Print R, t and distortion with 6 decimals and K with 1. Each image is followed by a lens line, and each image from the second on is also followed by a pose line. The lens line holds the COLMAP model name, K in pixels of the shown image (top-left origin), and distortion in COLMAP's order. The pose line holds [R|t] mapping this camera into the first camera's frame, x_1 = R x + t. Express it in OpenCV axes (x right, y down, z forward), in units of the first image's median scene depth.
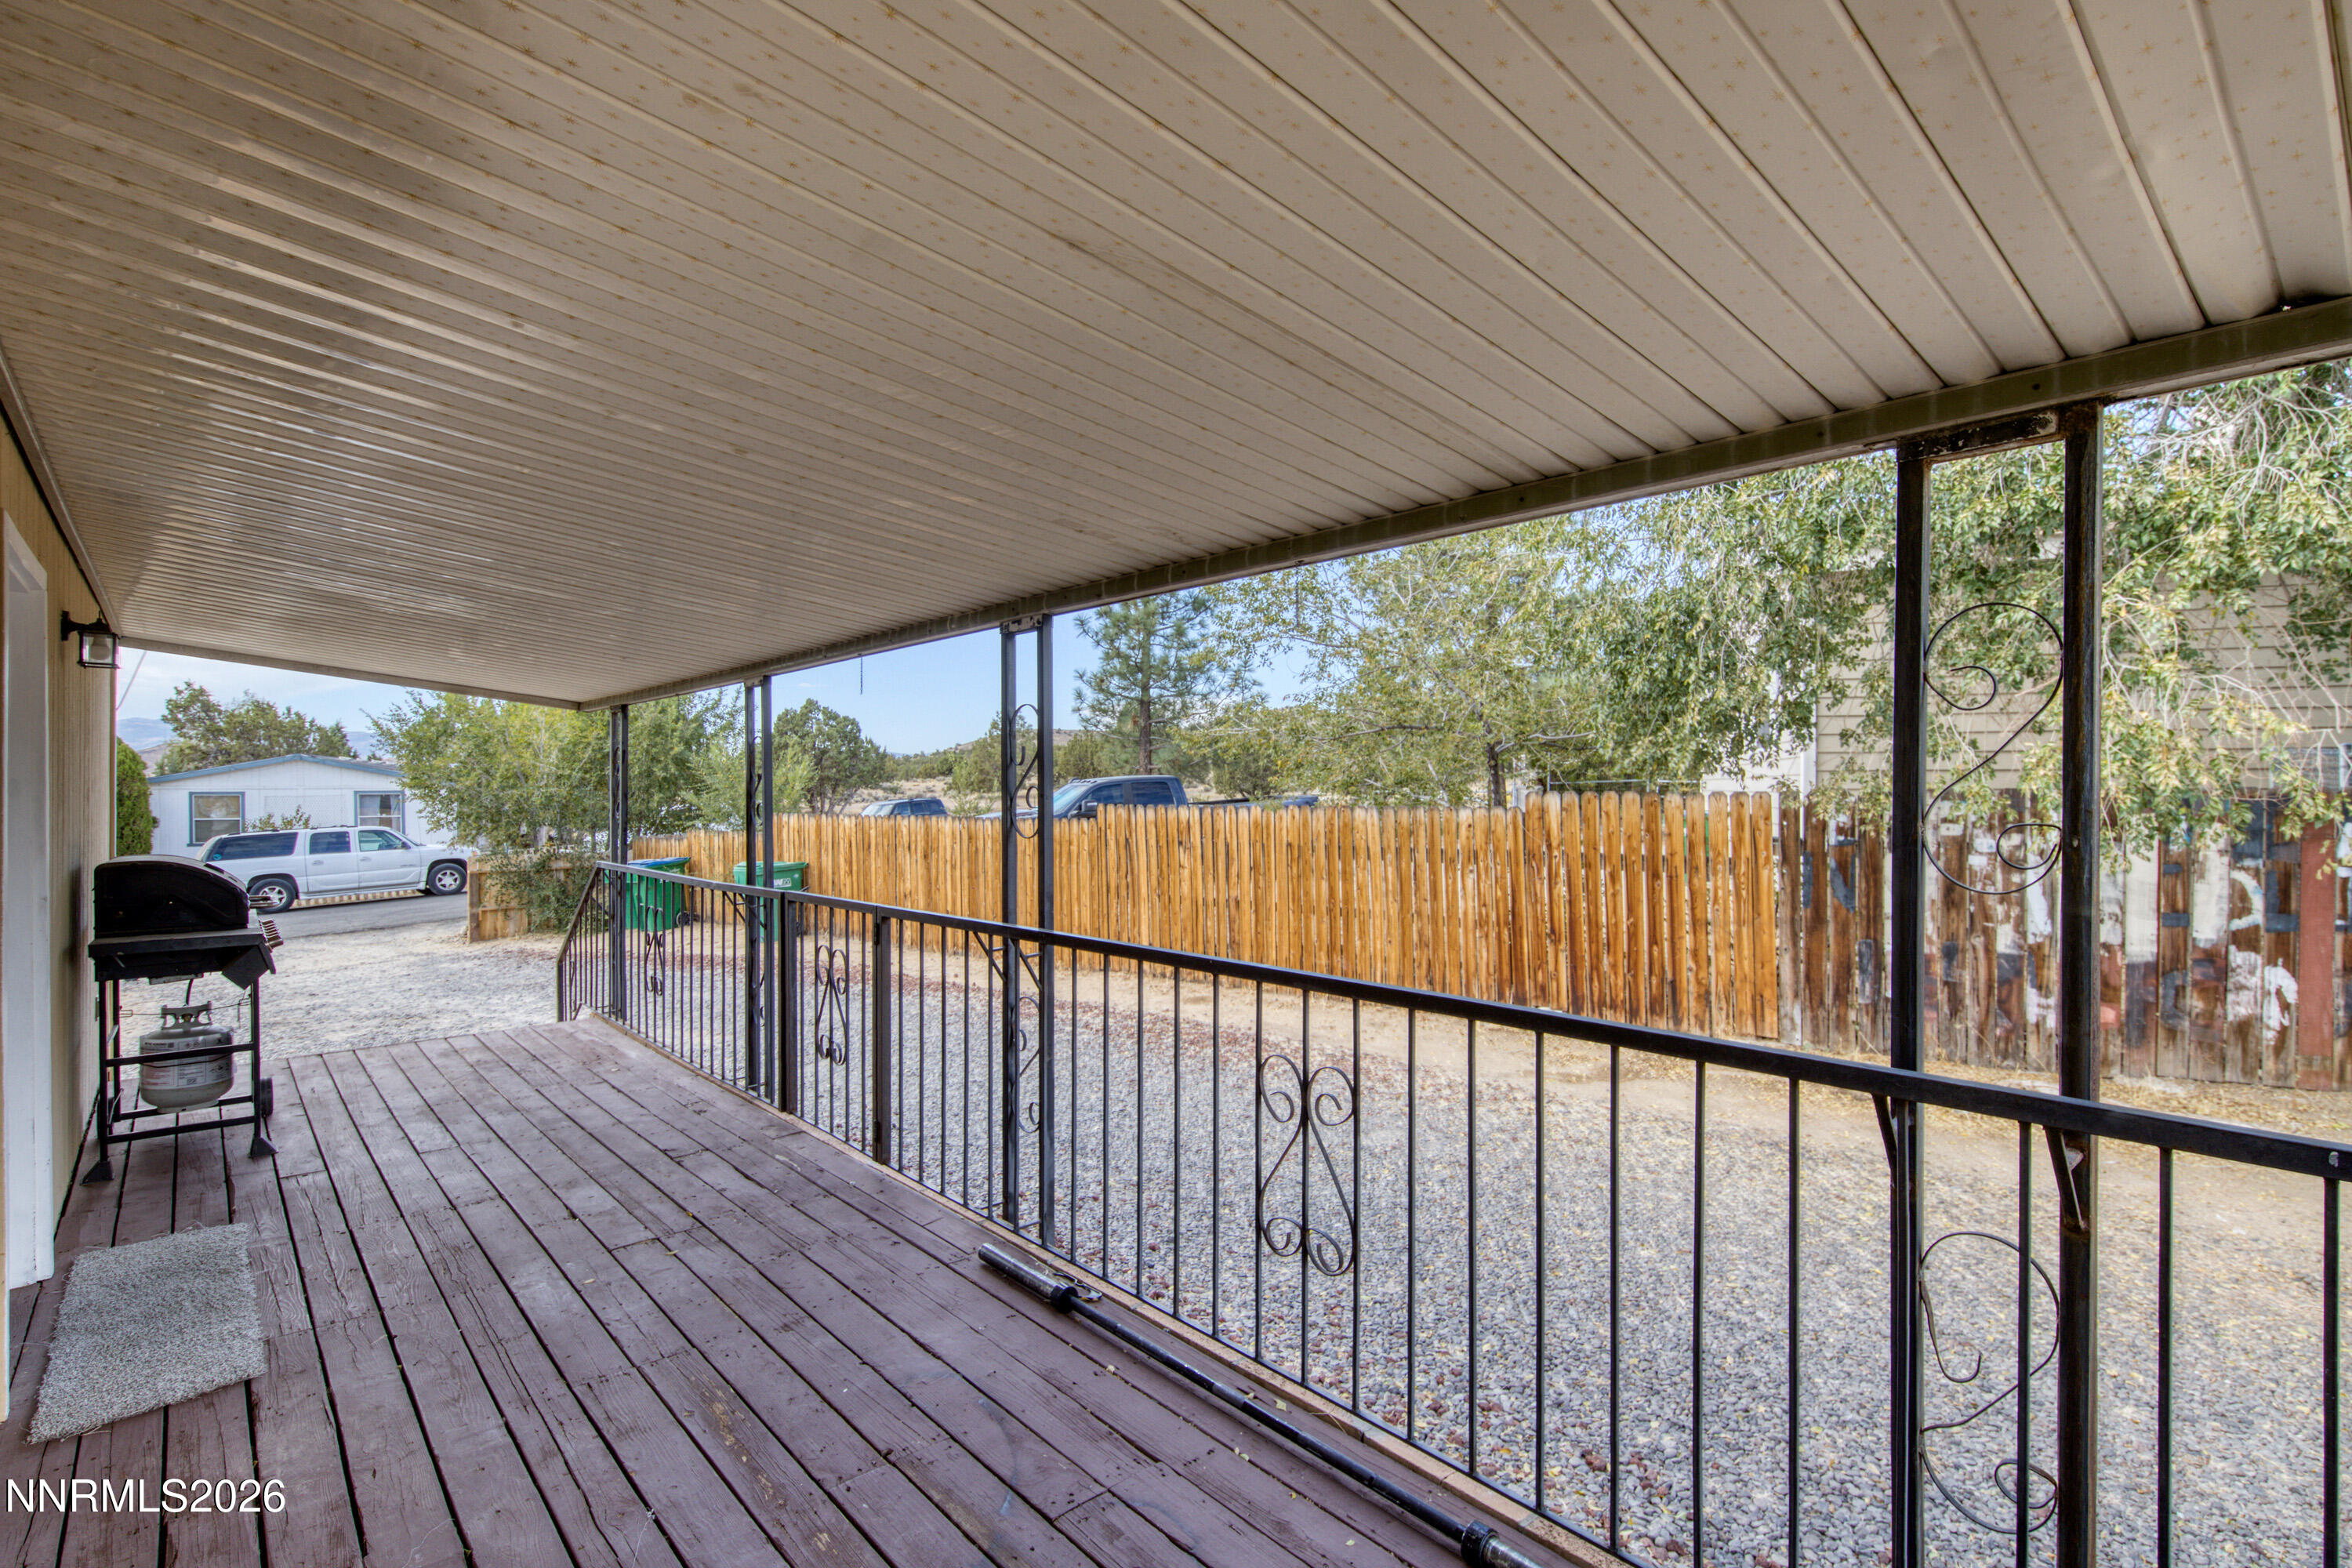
lens RADIAL K [[1129.4, 0, 1176.0], [0, 1129.4, 784.0], [0, 0, 1]] dist [0.001068, 0.000117]
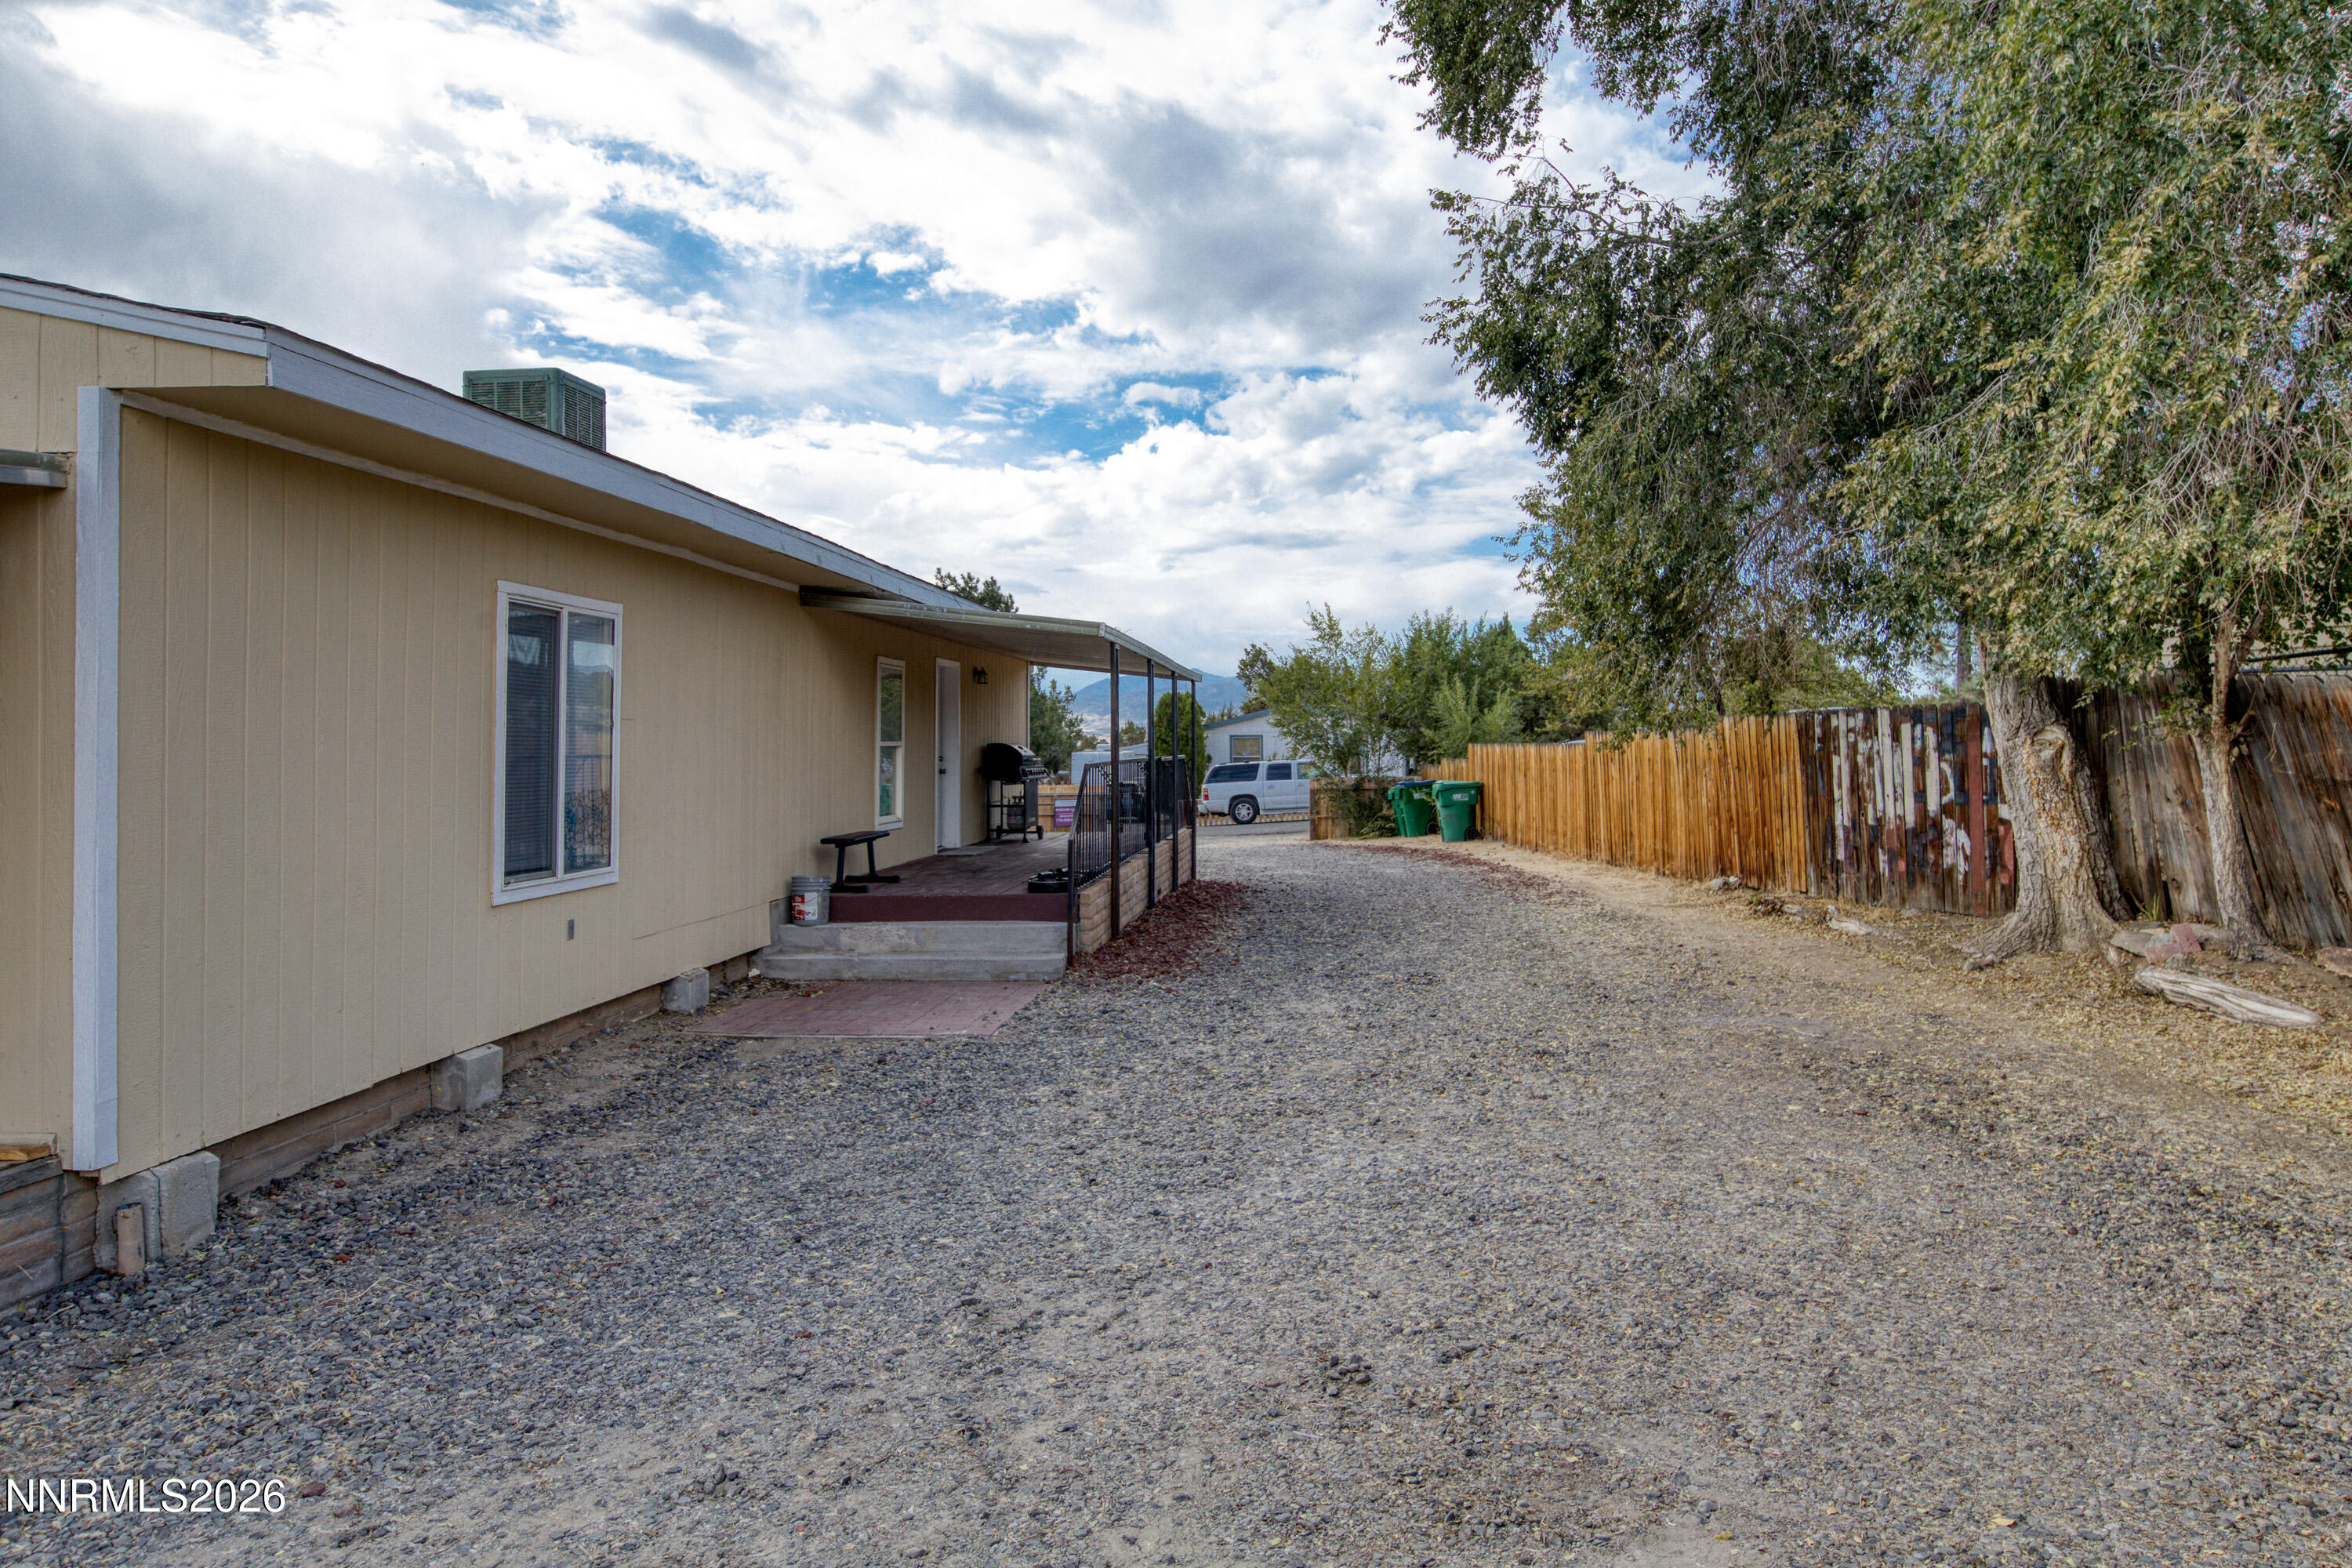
lens RADIAL K [[1529.0, 0, 1176.0], [0, 1529.0, 784.0], [0, 0, 1]] dist [0.000523, 0.000061]
pose [[0.679095, 0.019055, -0.733803, 0.615286], [0.005677, 0.999497, 0.031209, 0.013997], [0.734029, -0.025359, 0.678645, -0.368995]]
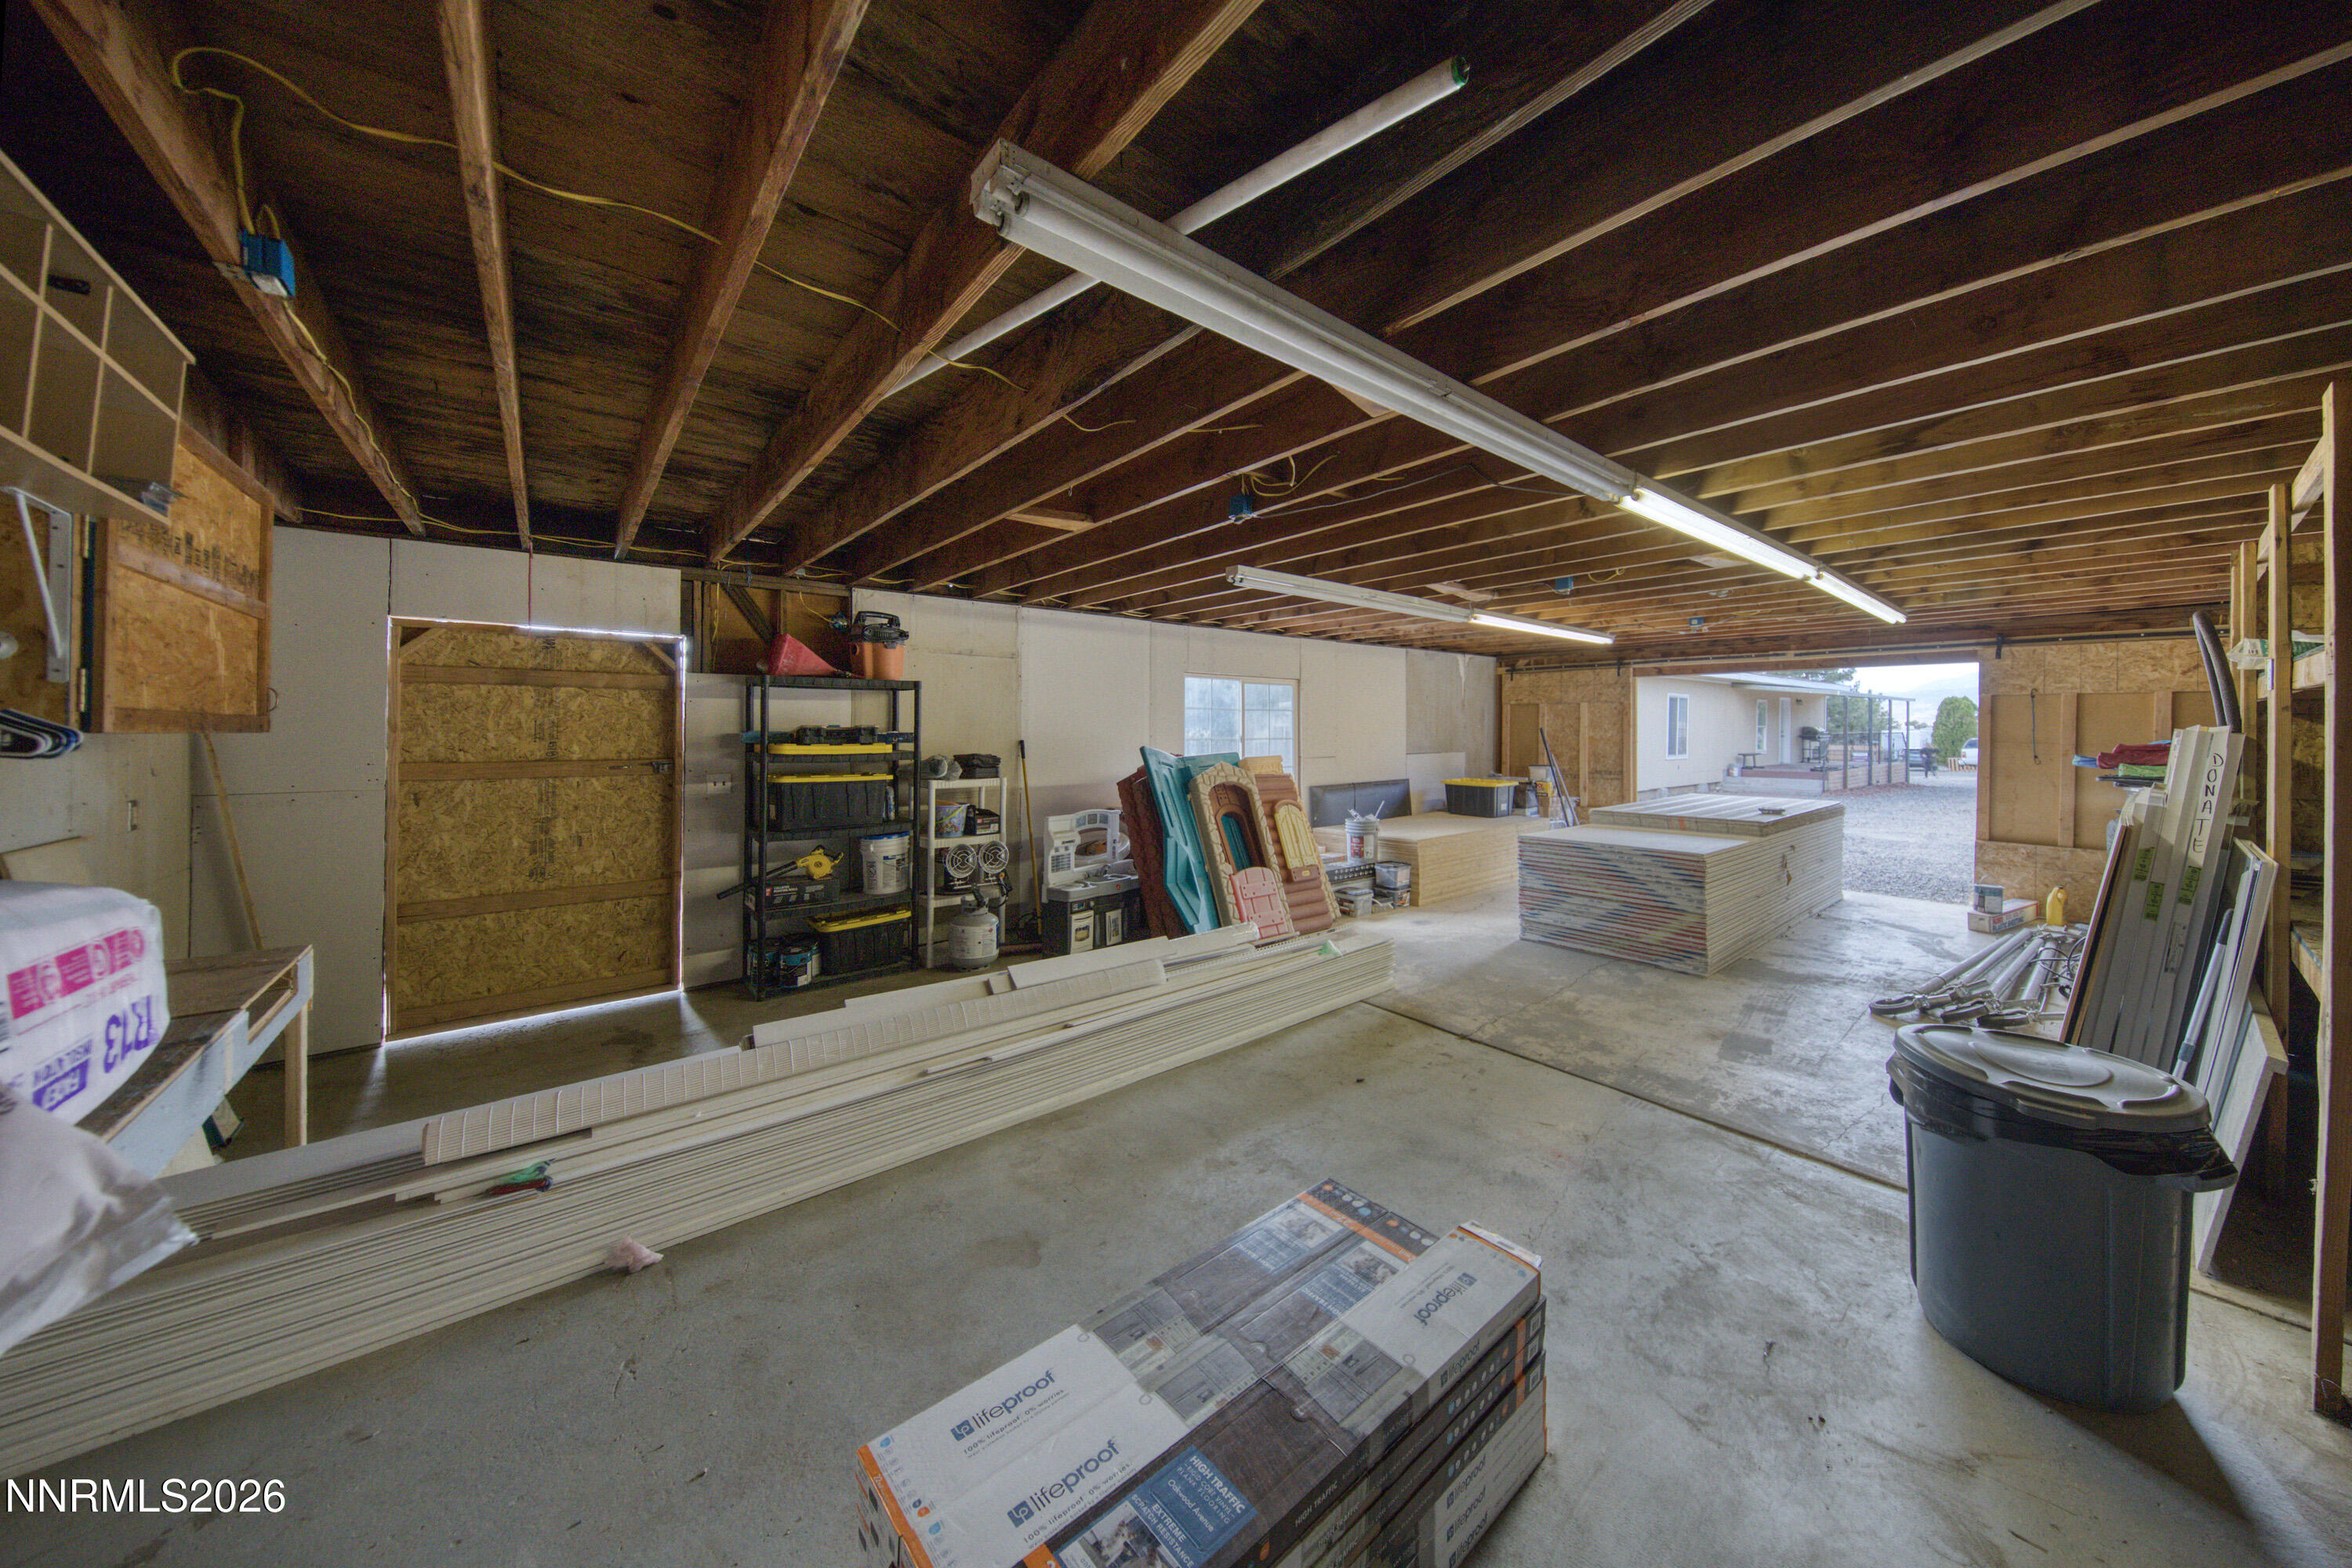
lens RADIAL K [[813.3, 0, 1179.0], [0, 813.3, 721.9], [0, 0, 1]] dist [-0.000039, -0.000004]
pose [[-0.057617, 0.001396, -0.998338, 3.474664], [0.002317, 0.999997, 0.001265, -0.024450], [0.998336, -0.002241, -0.057620, -2.186669]]
